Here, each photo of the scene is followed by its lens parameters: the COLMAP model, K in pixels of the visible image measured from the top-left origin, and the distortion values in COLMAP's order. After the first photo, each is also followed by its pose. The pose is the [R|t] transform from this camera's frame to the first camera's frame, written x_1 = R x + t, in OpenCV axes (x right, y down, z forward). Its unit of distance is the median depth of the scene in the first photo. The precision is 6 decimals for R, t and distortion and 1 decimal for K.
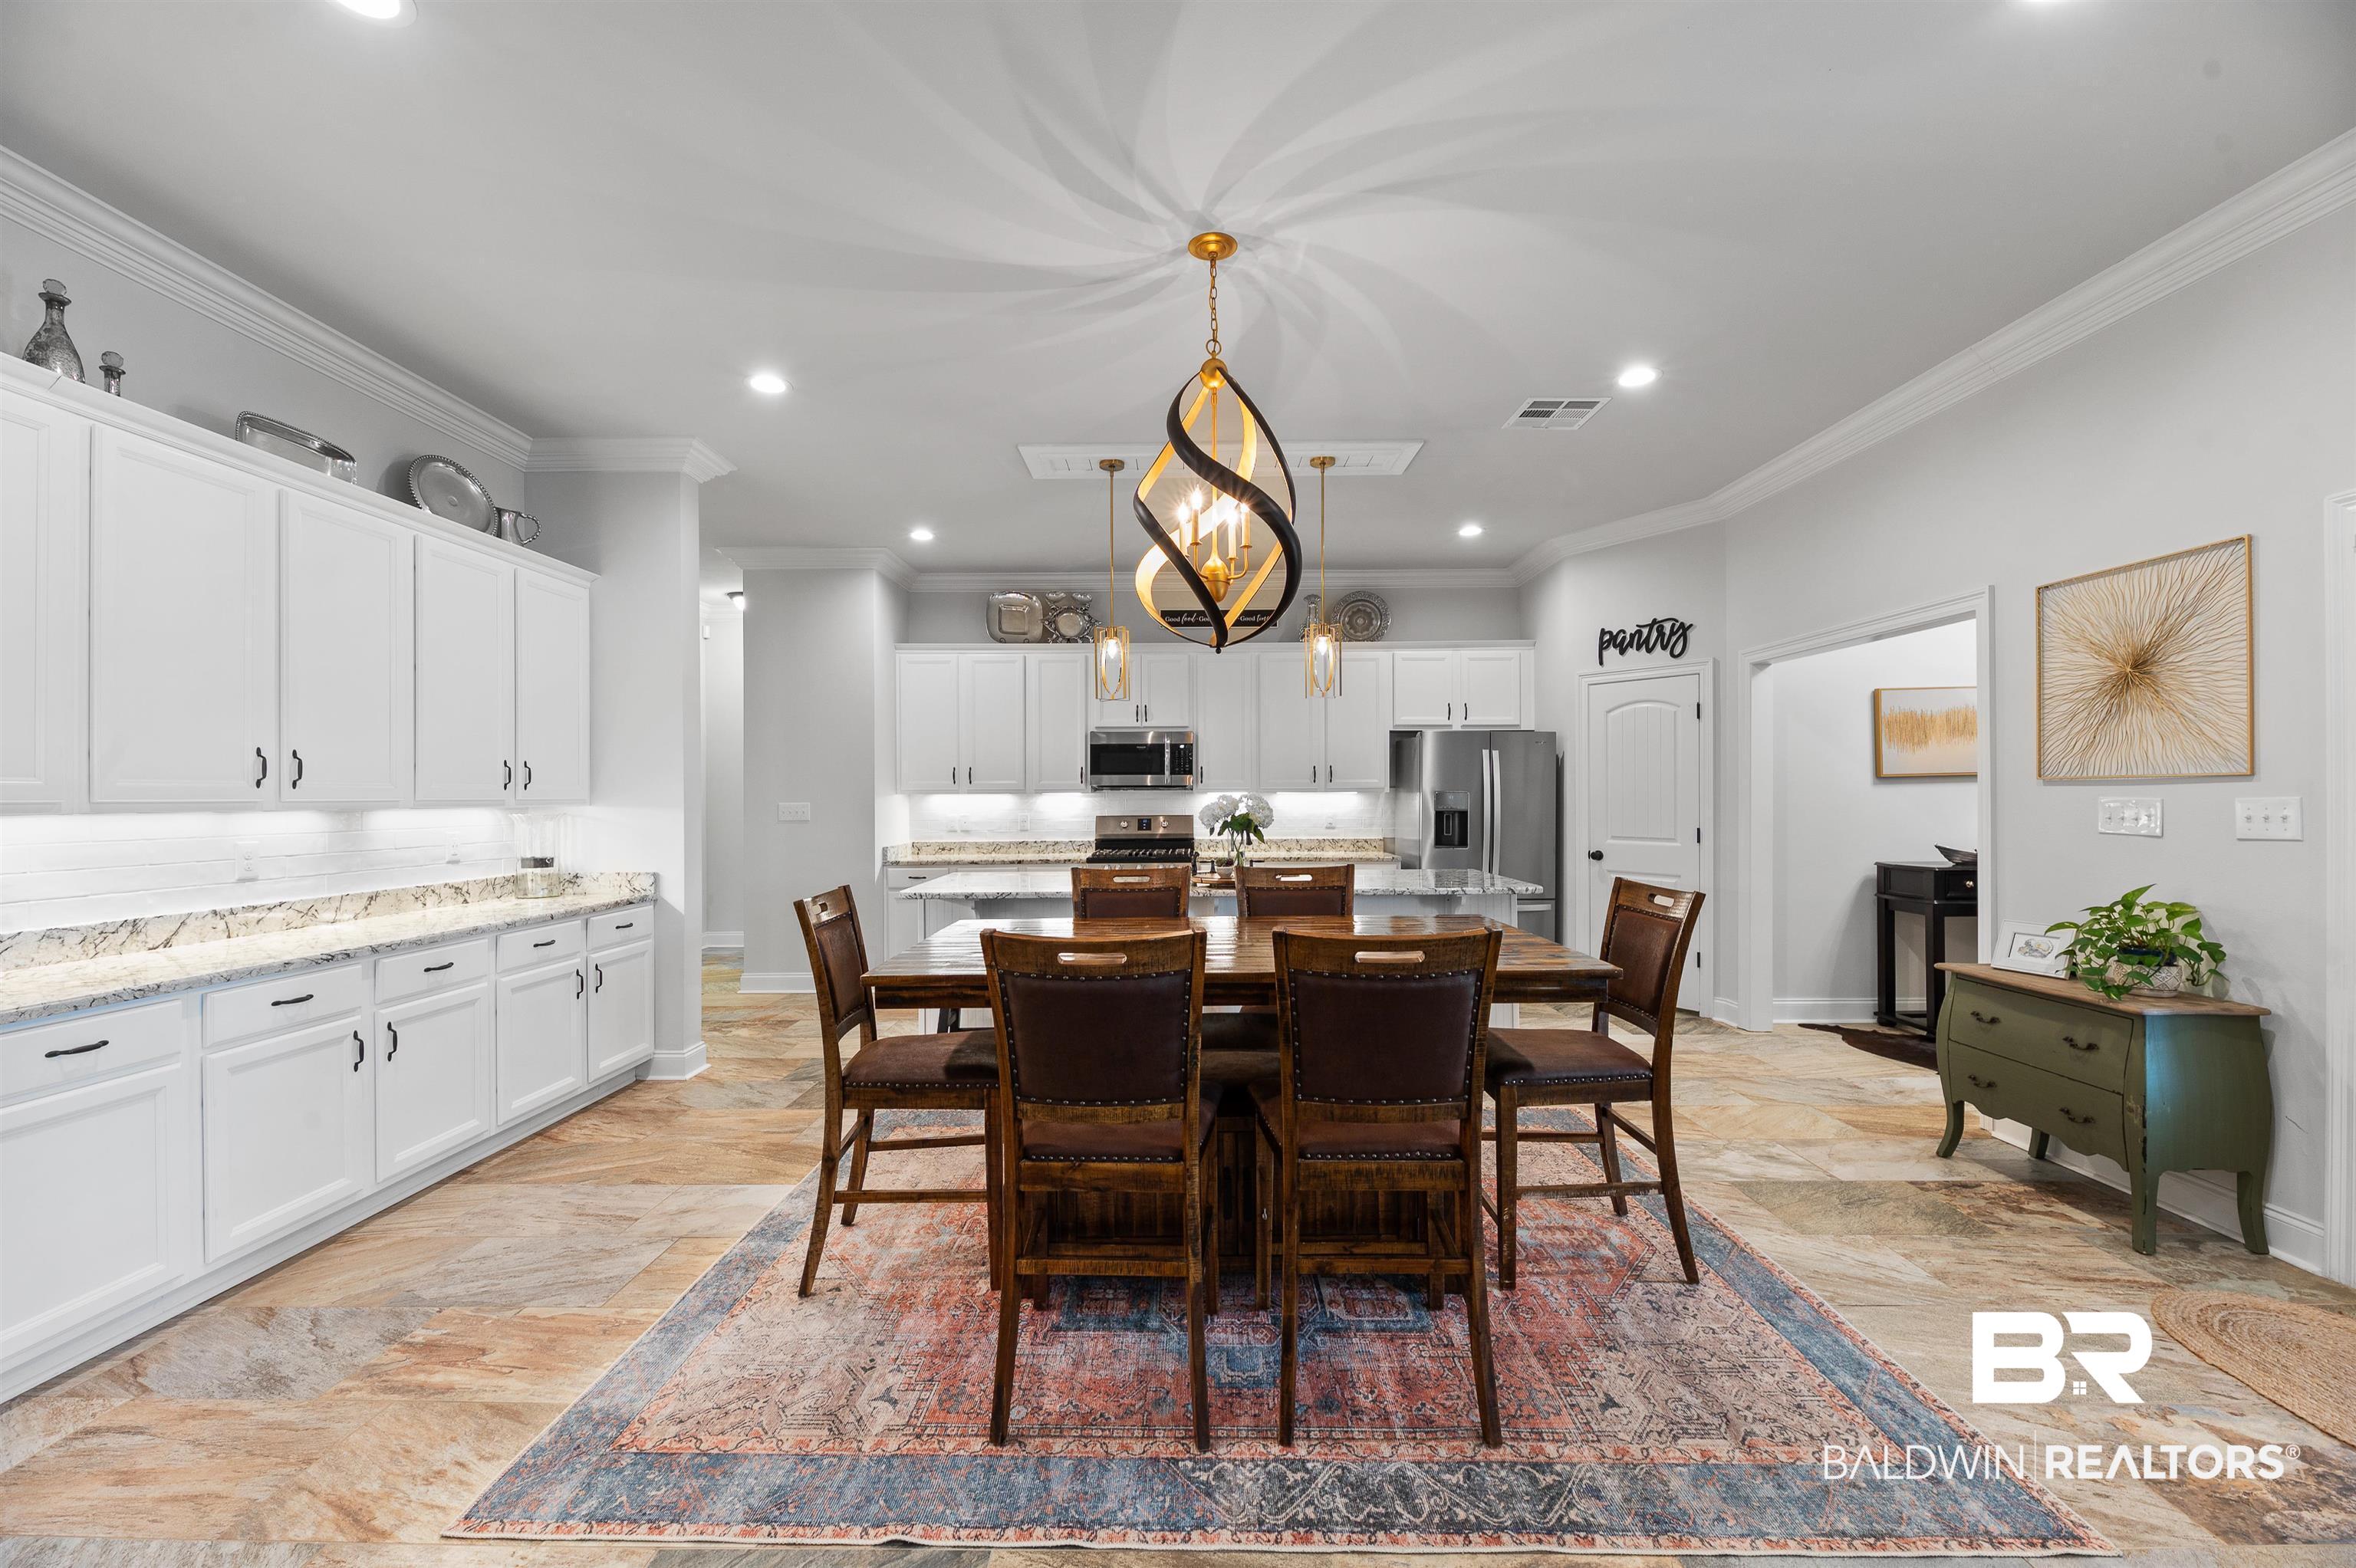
lens RADIAL K [[948.1, 0, 1174.0], [0, 948.1, 795.8], [0, 0, 1]] dist [0.000420, -0.003981]
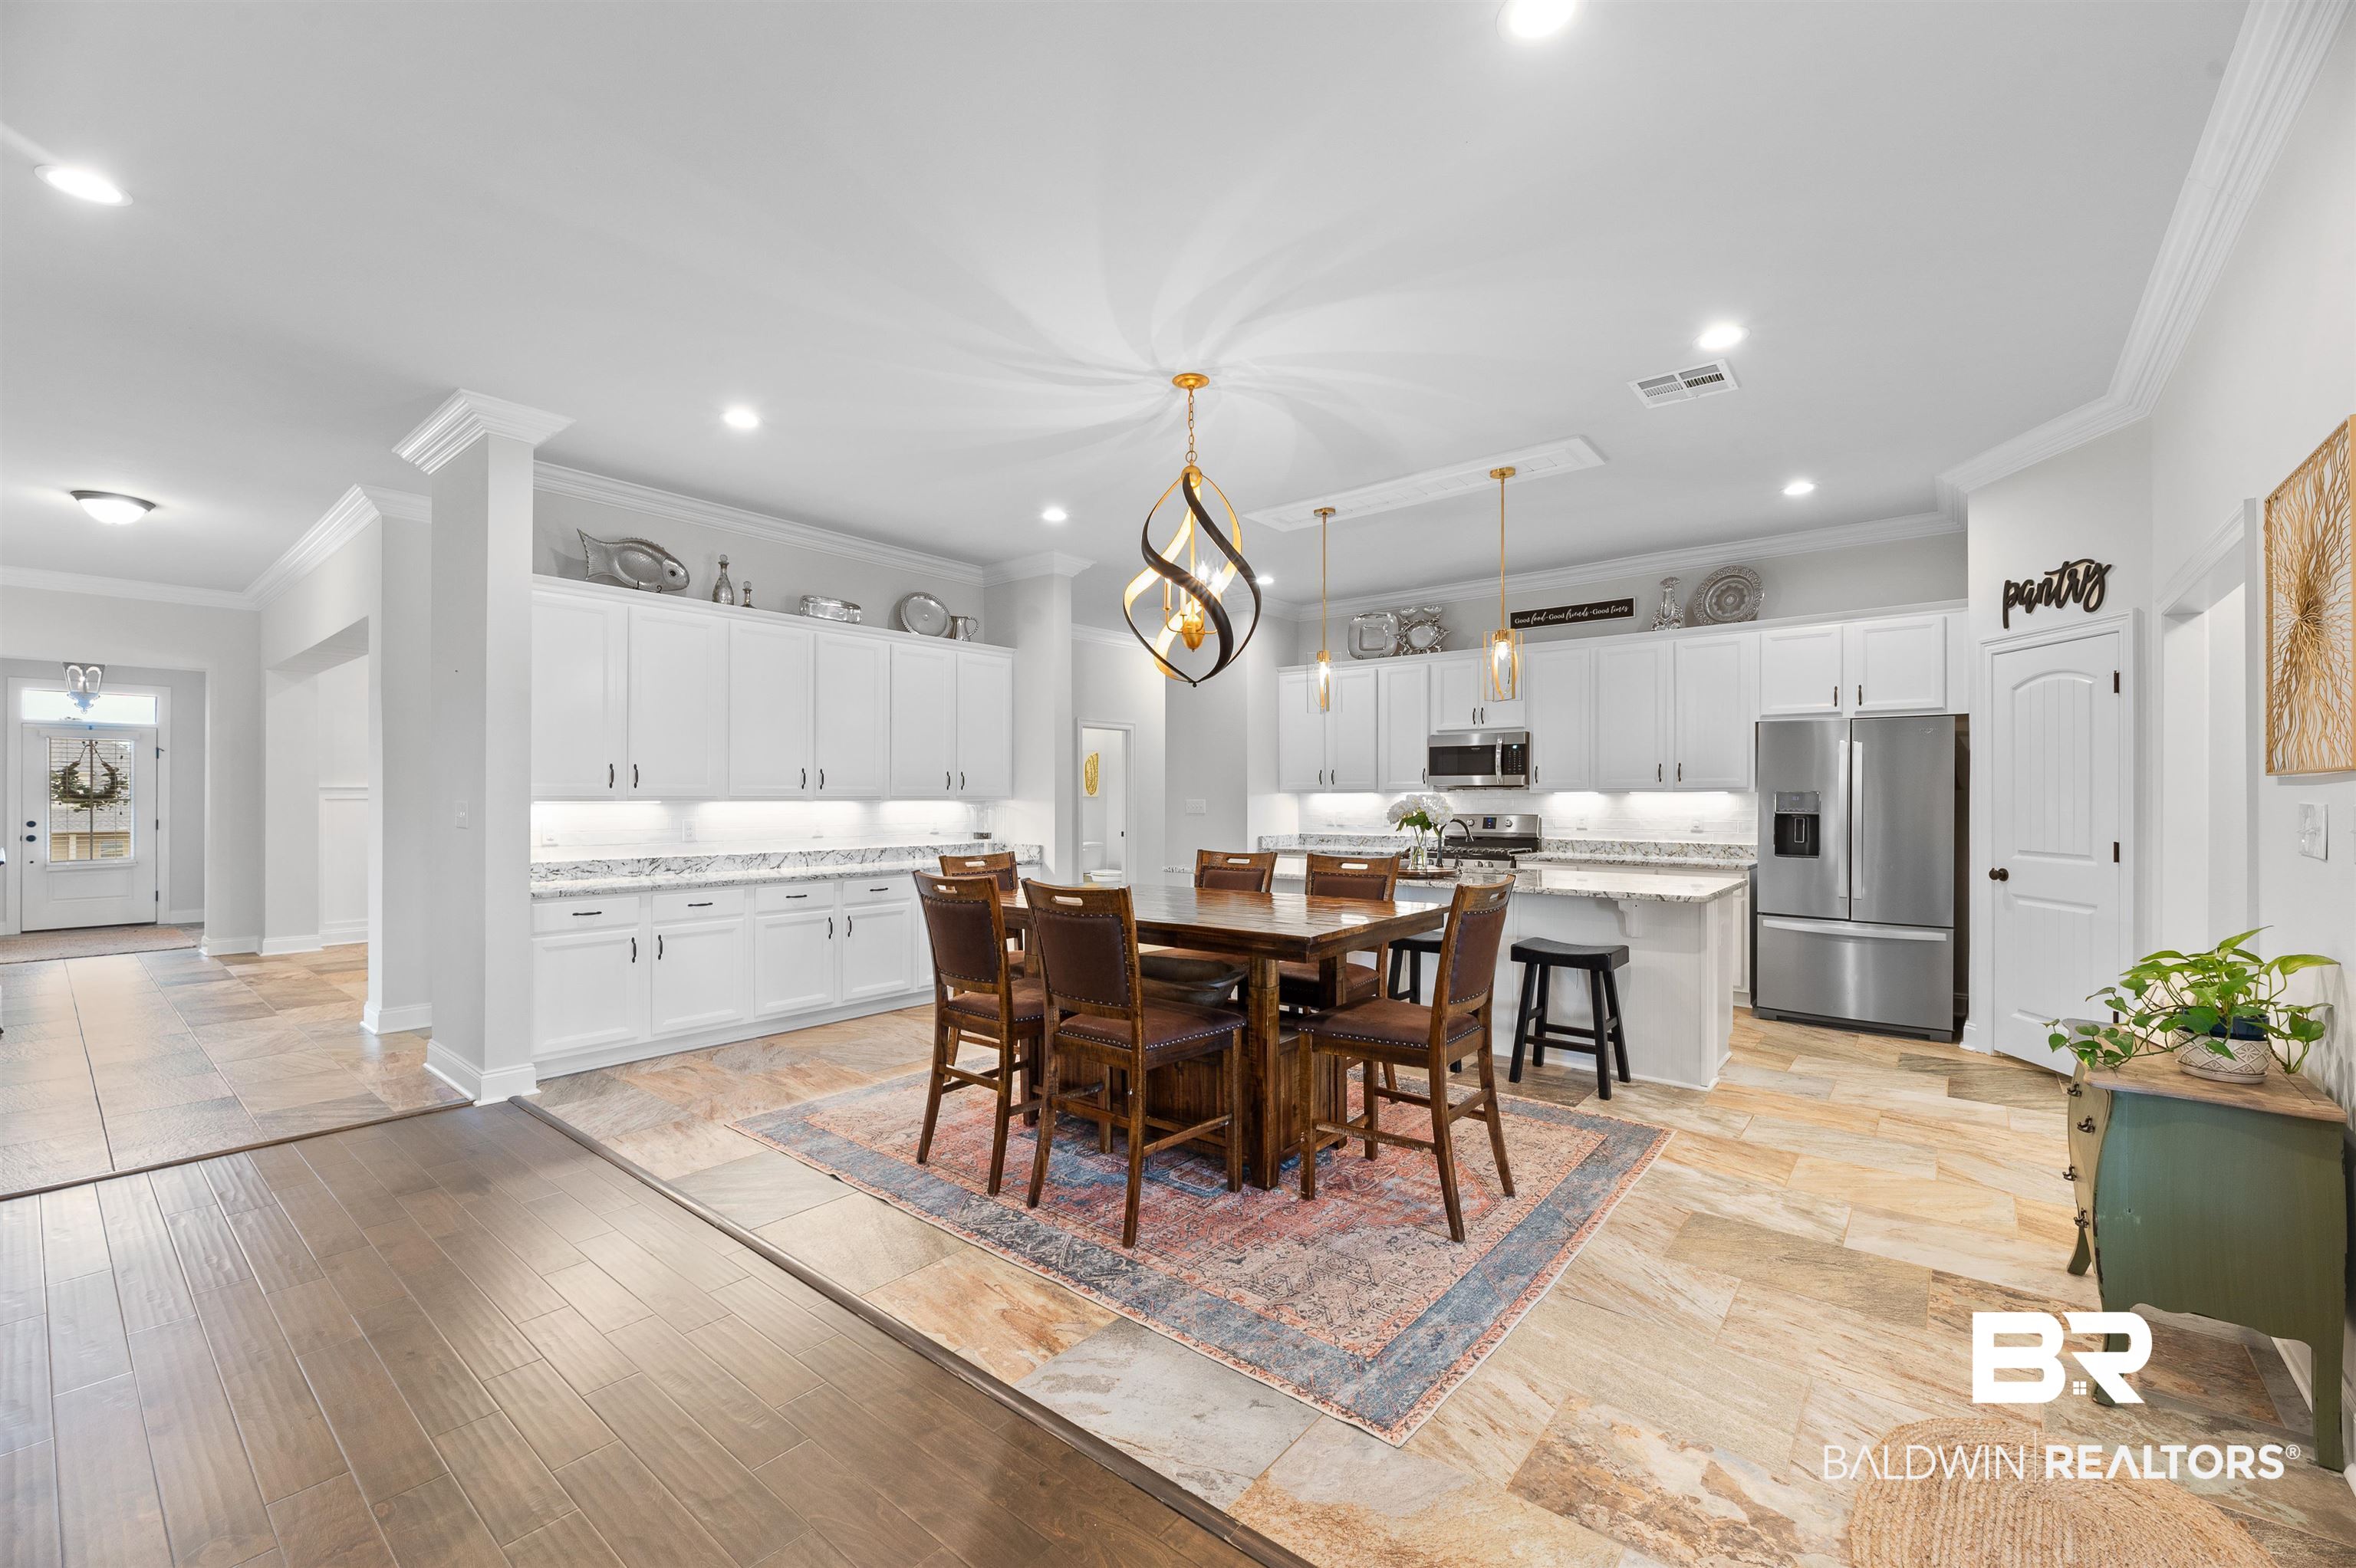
lens RADIAL K [[948.1, 0, 1174.0], [0, 948.1, 795.8], [0, 0, 1]] dist [0.000420, -0.003981]
pose [[0.781264, 0.003908, -0.624189, 0.425659], [-0.003167, 0.999992, 0.002297, -0.000791], [0.624193, 0.000182, 0.781270, -0.026368]]
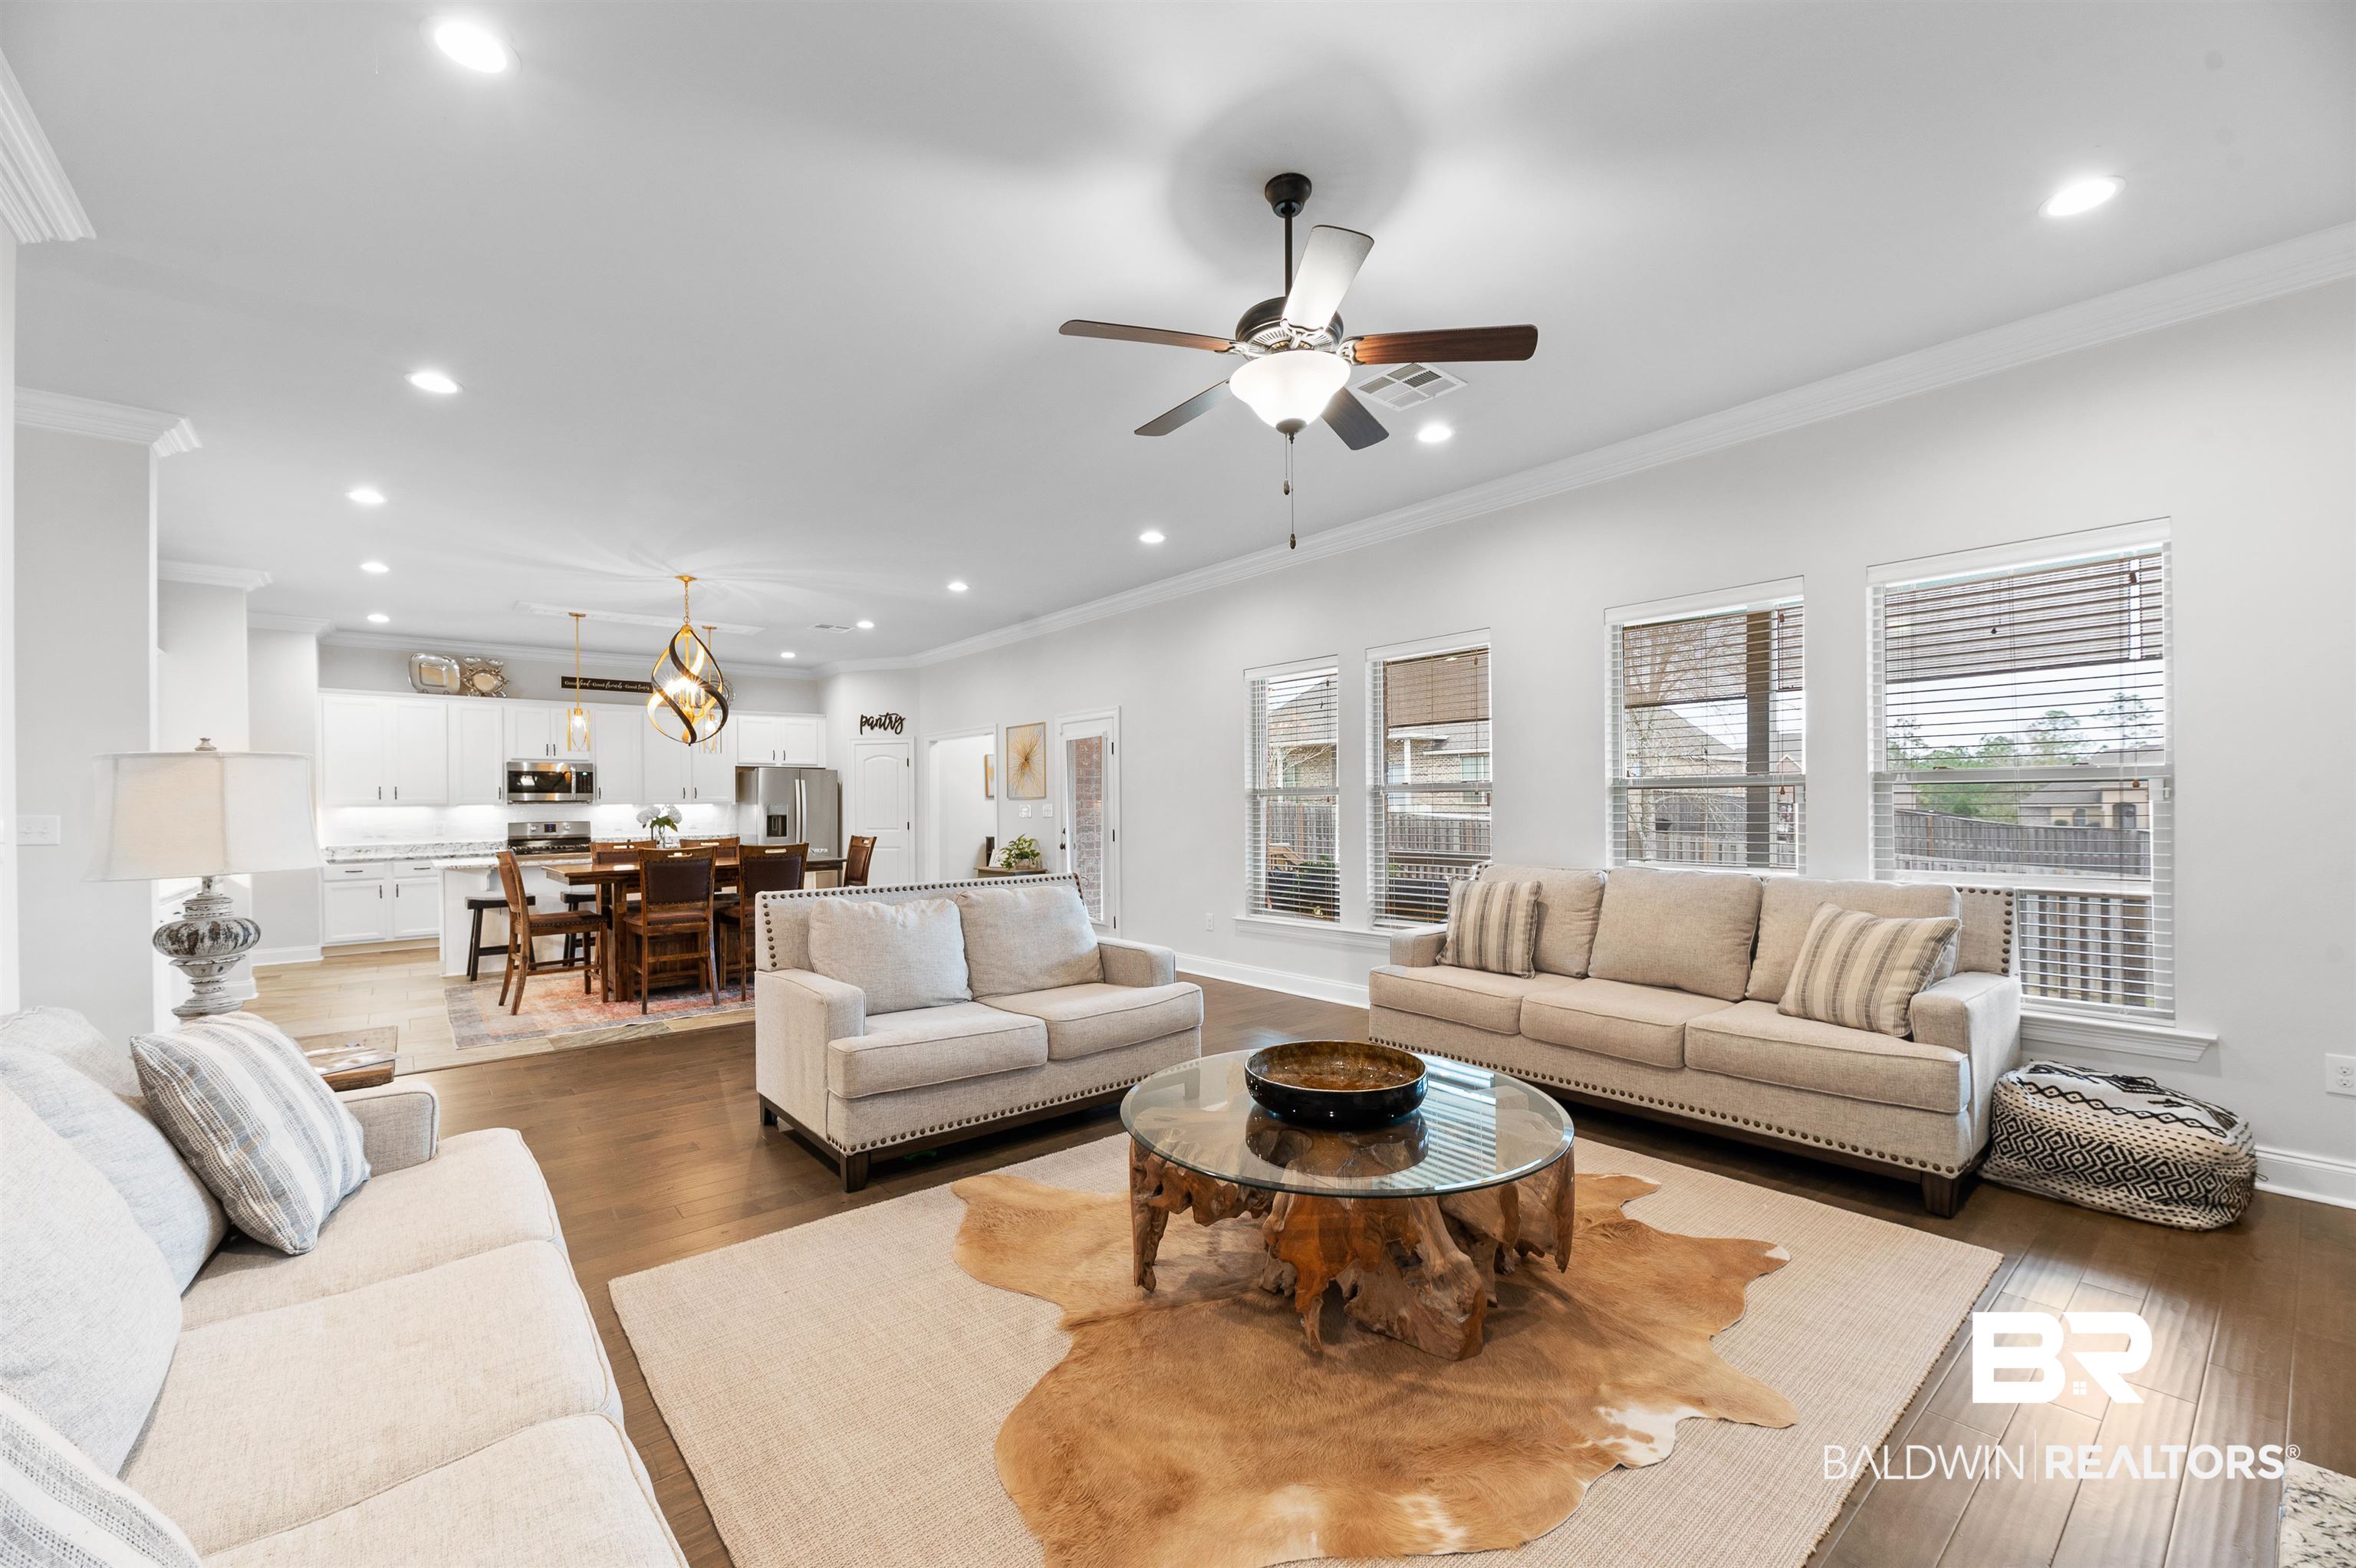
lens RADIAL K [[948.1, 0, 1174.0], [0, 948.1, 795.8], [0, 0, 1]] dist [0.000420, -0.003981]
pose [[0.762357, 0.001132, 0.647155, -0.290337], [0.007016, 0.999925, -0.010013, 0.003409], [-0.647118, 0.012174, 0.762292, -0.831373]]
